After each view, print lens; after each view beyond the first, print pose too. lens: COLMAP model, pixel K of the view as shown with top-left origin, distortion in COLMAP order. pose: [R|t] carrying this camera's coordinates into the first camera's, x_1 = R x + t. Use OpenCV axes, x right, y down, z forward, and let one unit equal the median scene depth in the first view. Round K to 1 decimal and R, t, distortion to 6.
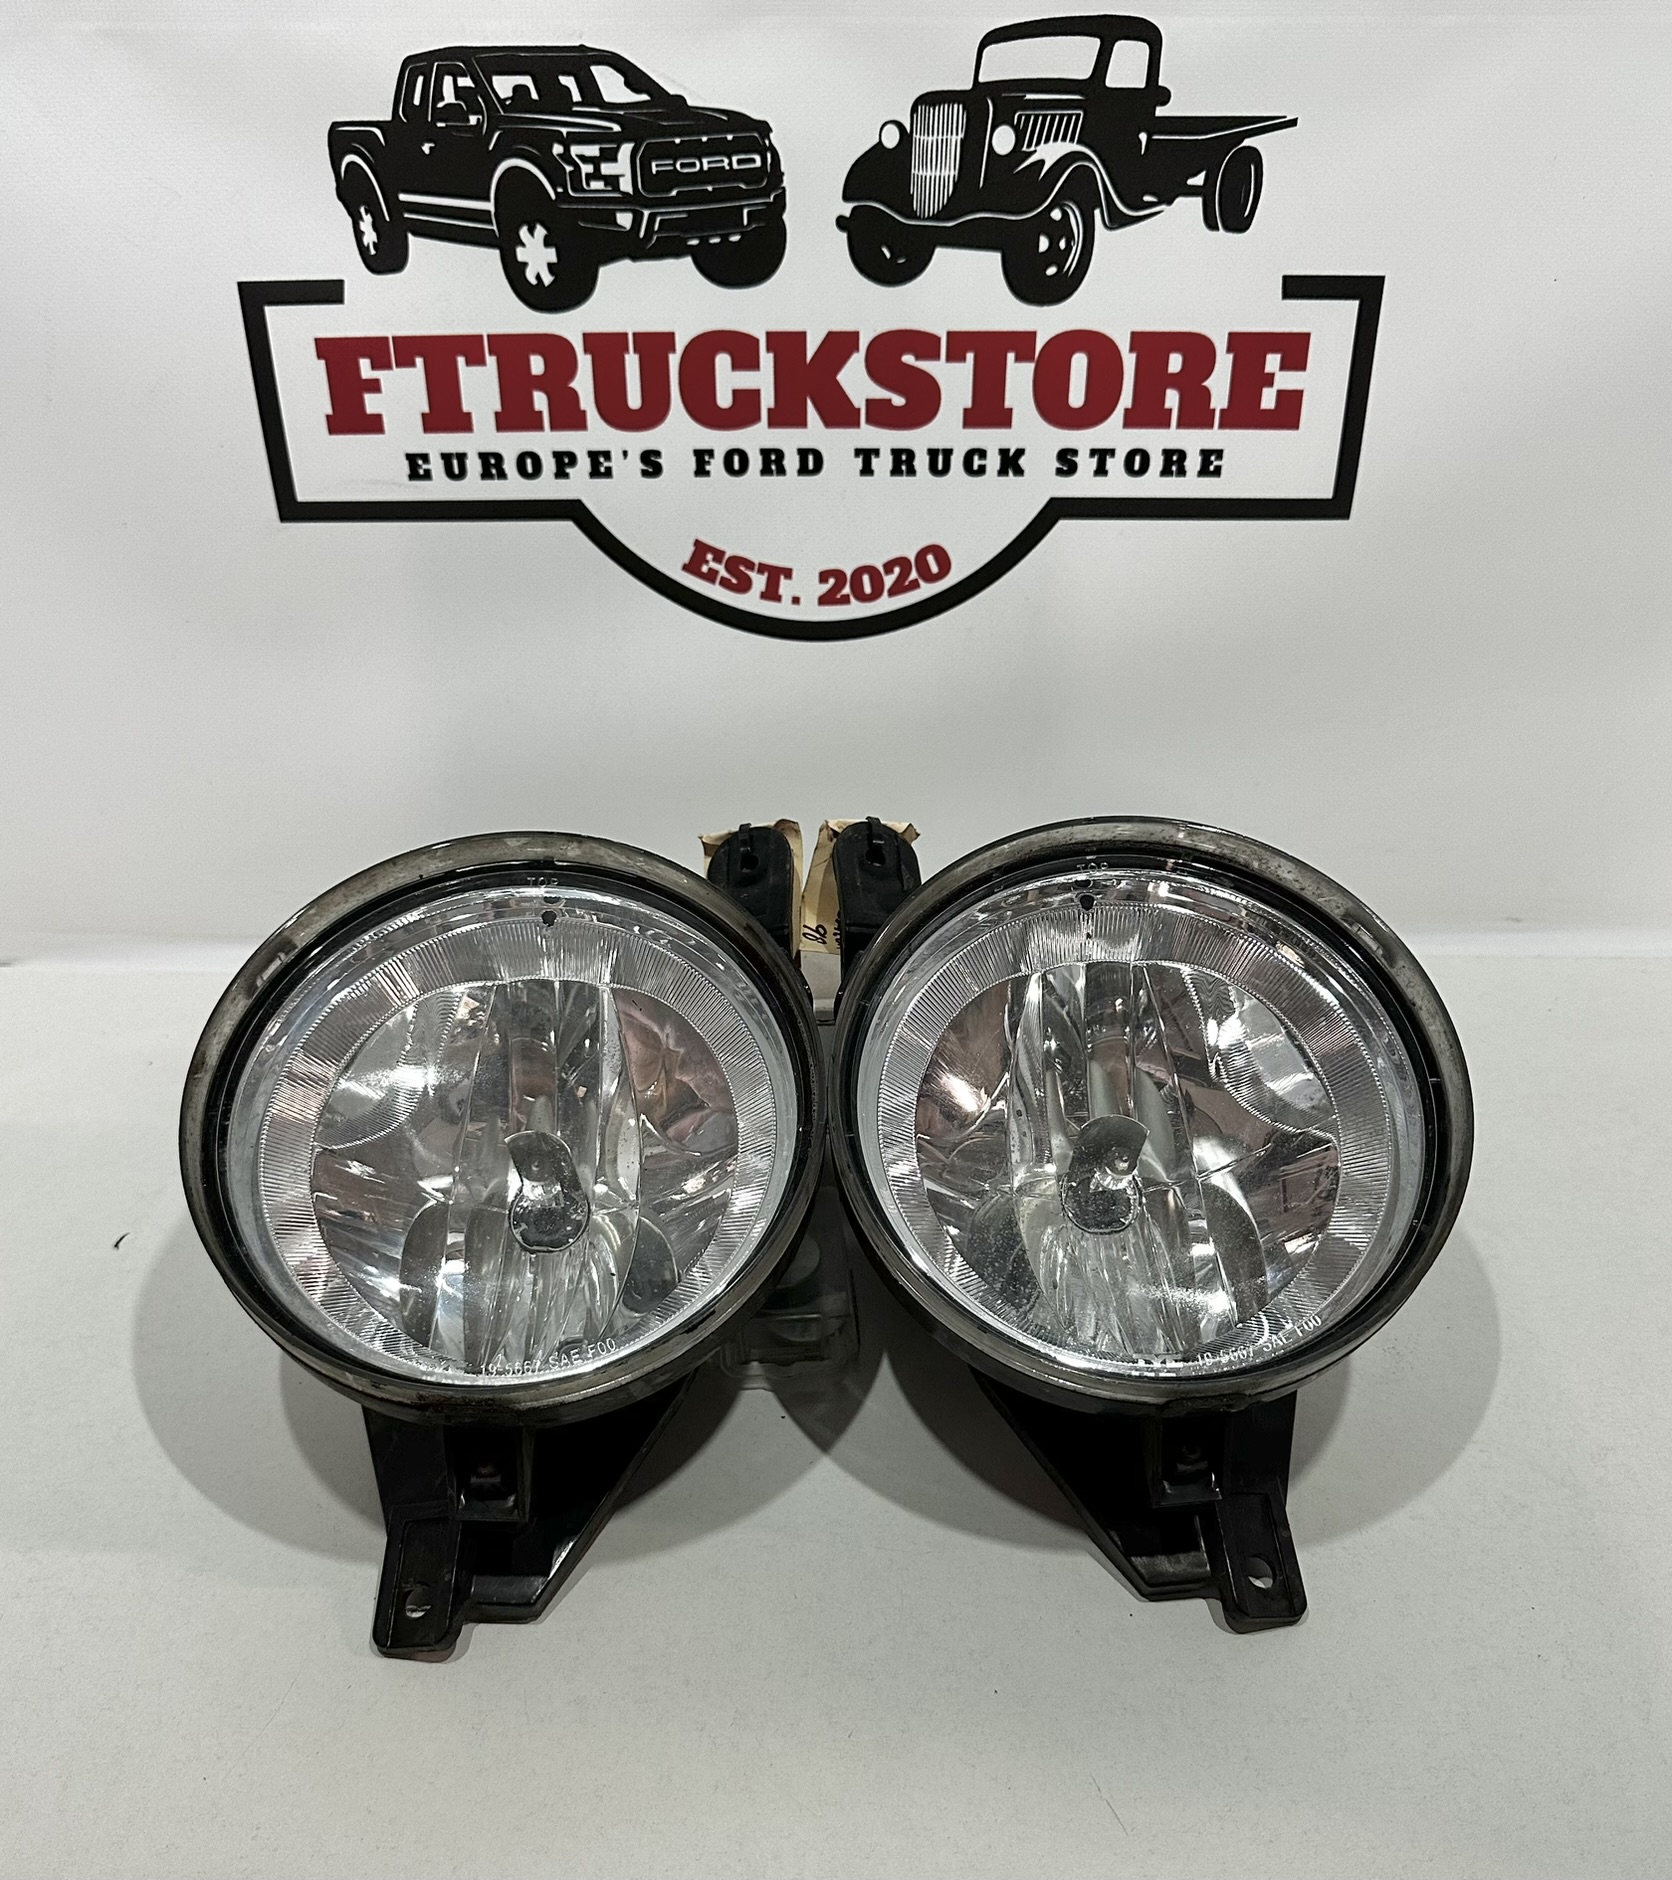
lens RADIAL K [[1815.7, 0, 819.3], [0, 1815.7, 1083.4], [0, 0, 1]] dist [0.033910, -0.078117]
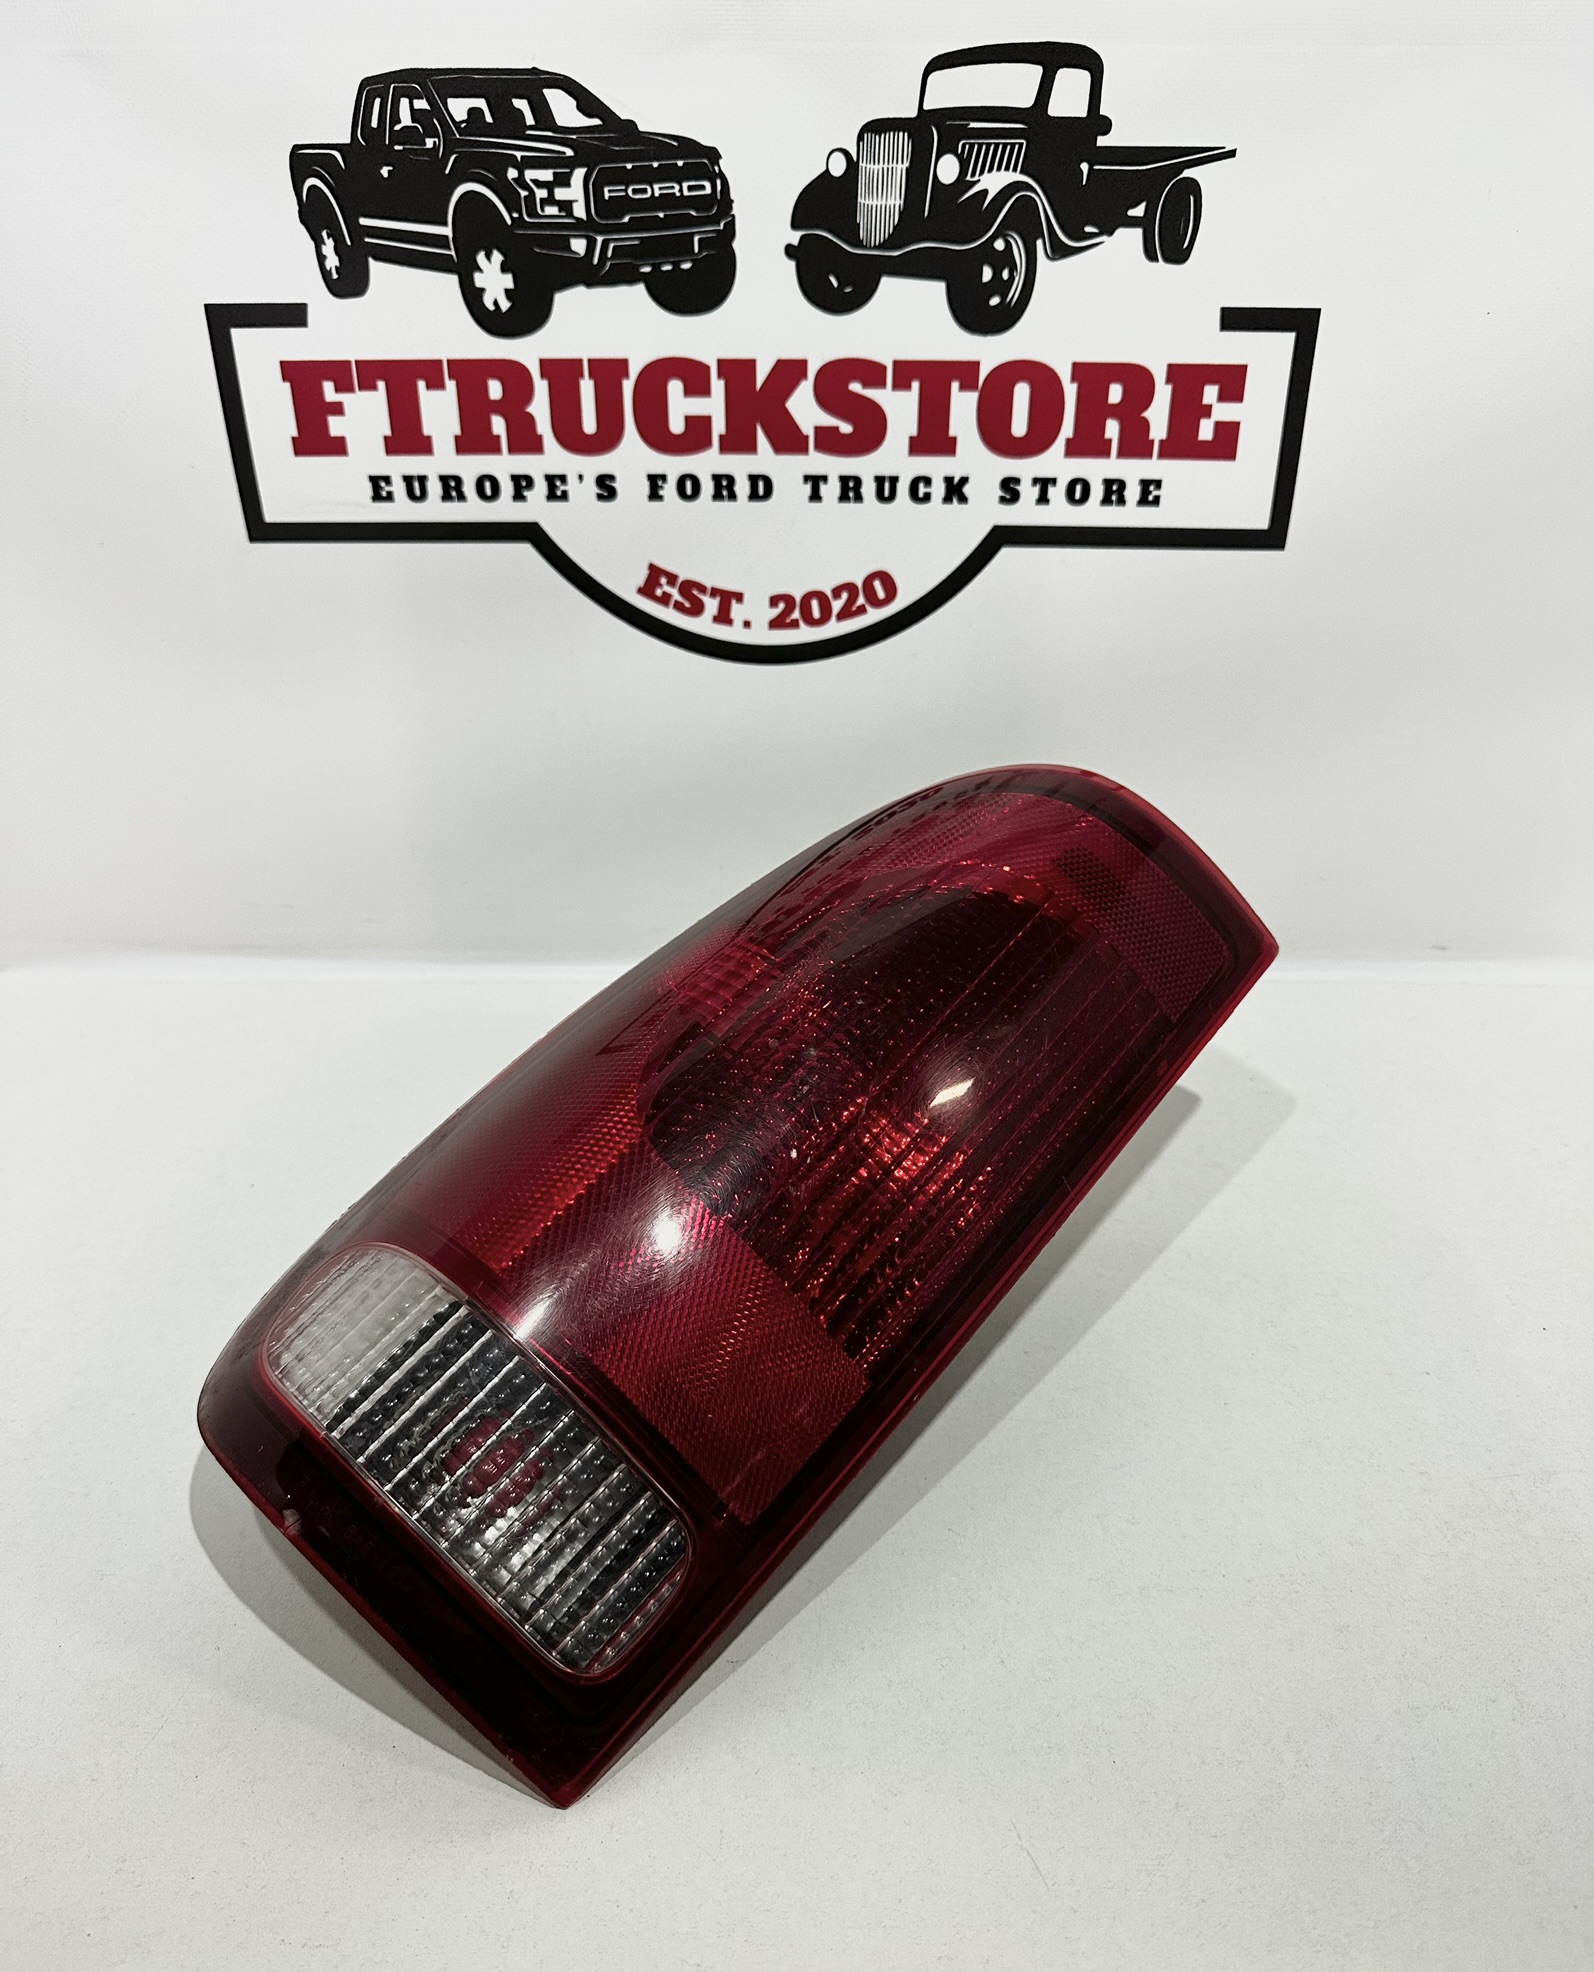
lens RADIAL K [[1552.7, 0, 791.4], [0, 1552.7, 1057.2], [0, 0, 1]] dist [-0.013290, 0.000299]
pose [[0.999780, 0.014632, -0.015010, 0.031702], [-0.015185, 0.999183, -0.037444, 0.013791], [0.014450, 0.037664, 0.999186, 0.141738]]
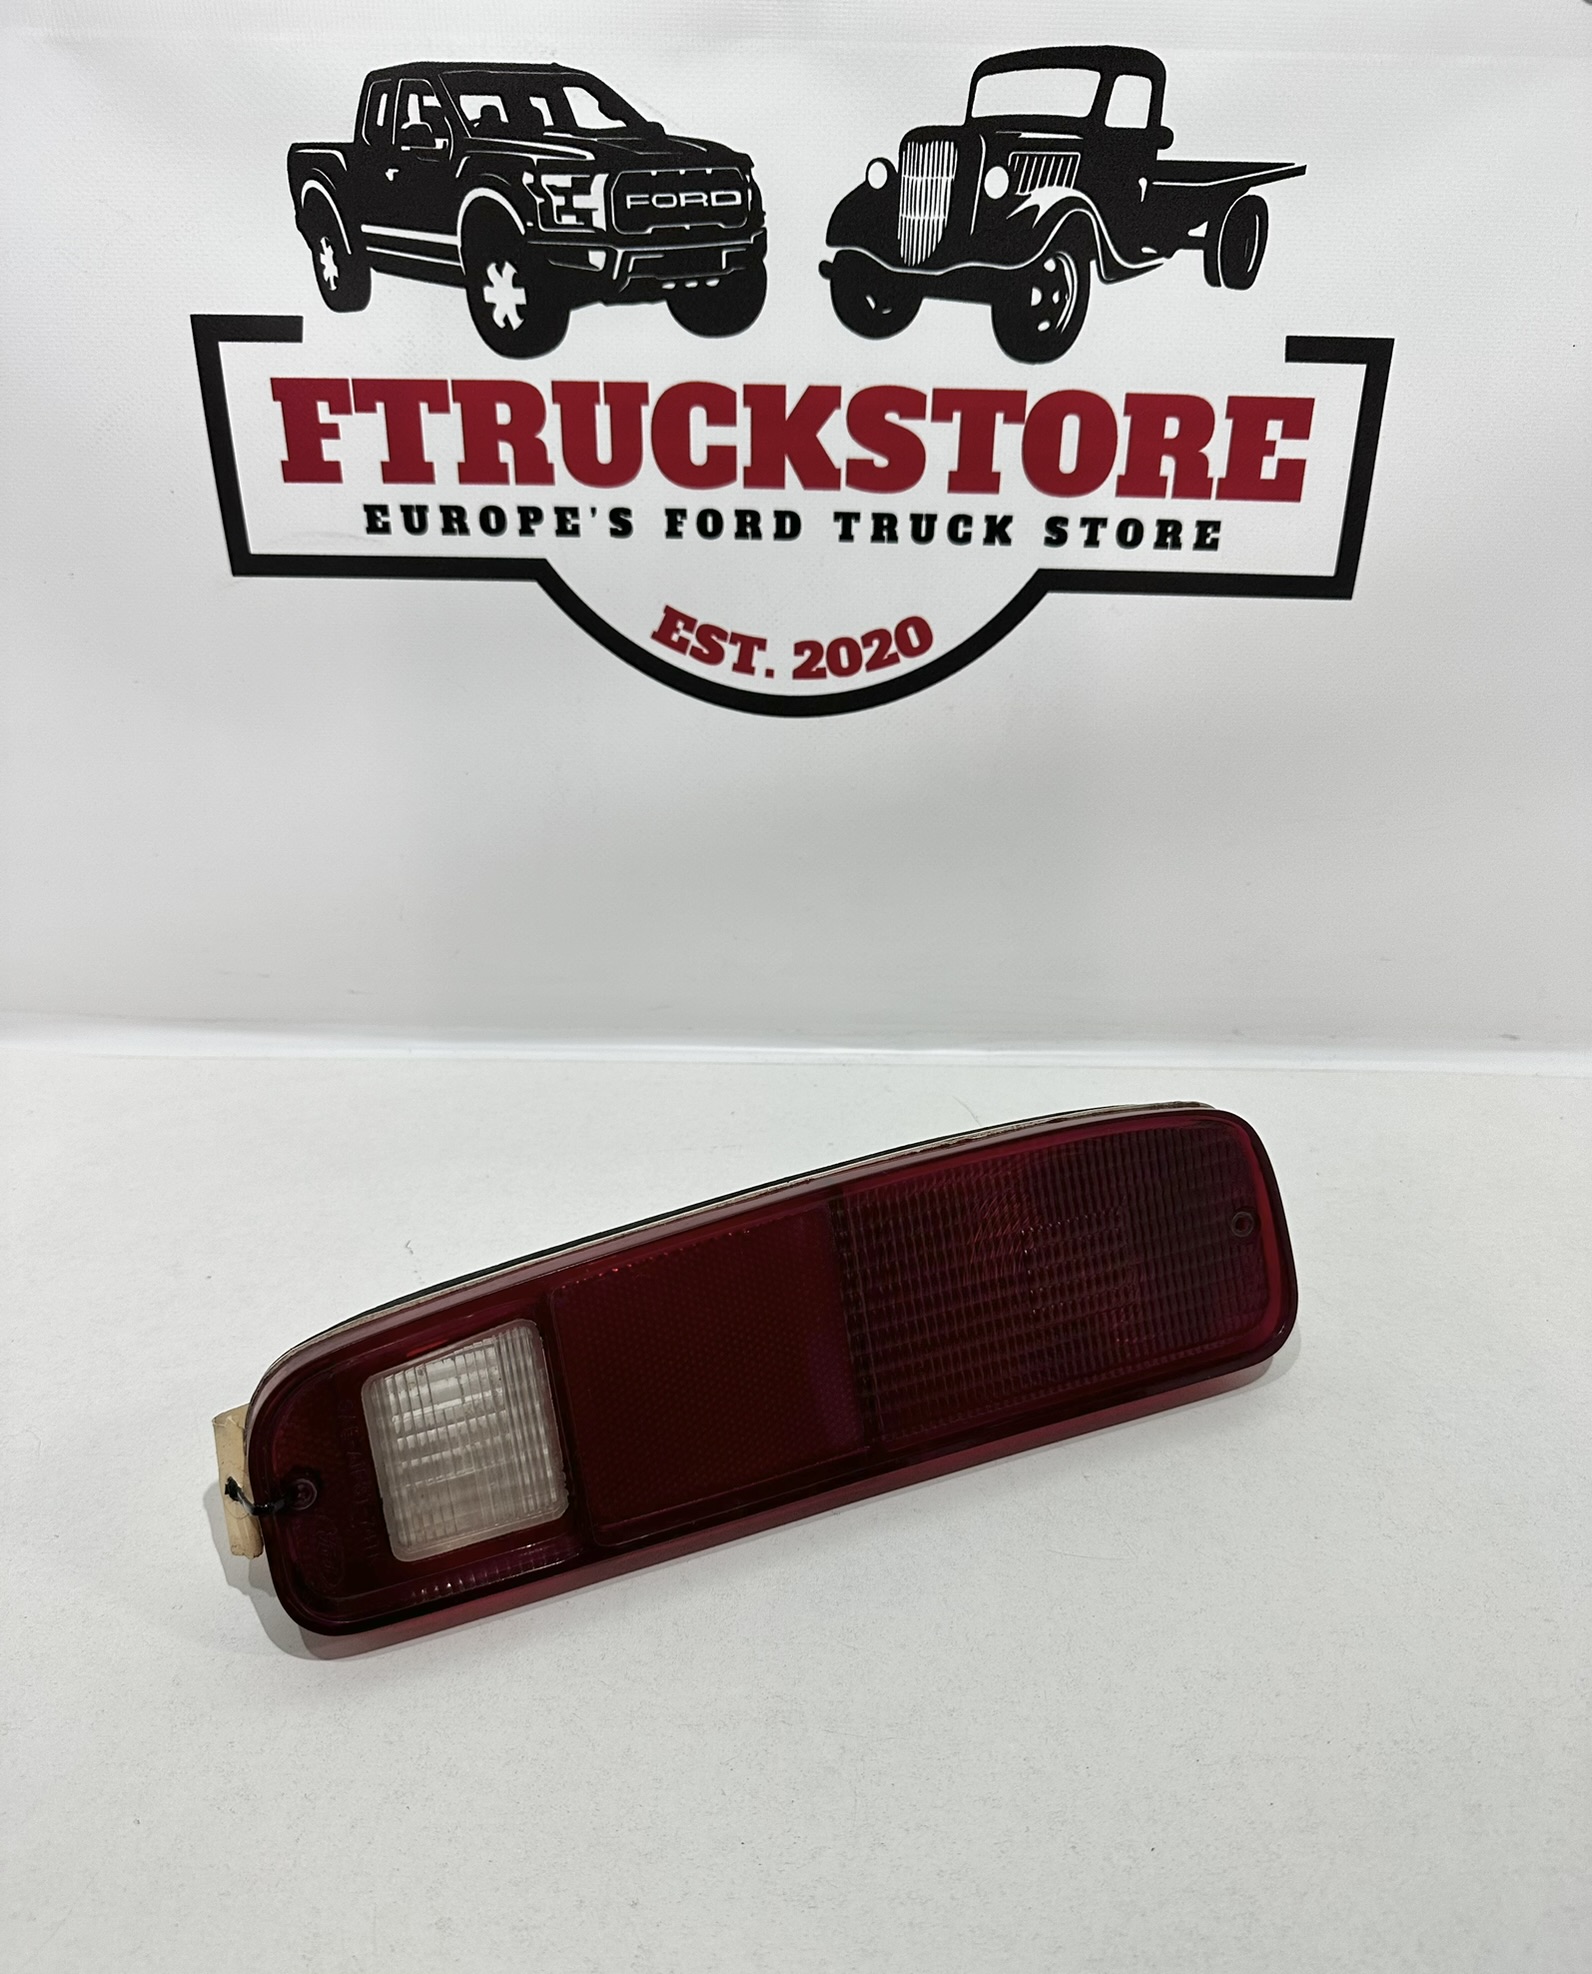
lens RADIAL K [[1552.3, 0, 792.9], [0, 1552.3, 1070.3], [0, 0, 1]] dist [-0.005251, -0.010578]
pose [[0.999632, 0.025558, -0.009121, 0.013191], [-0.026379, 0.994058, -0.105608, 0.029949], [0.006368, 0.105809, 0.994366, 0.230936]]
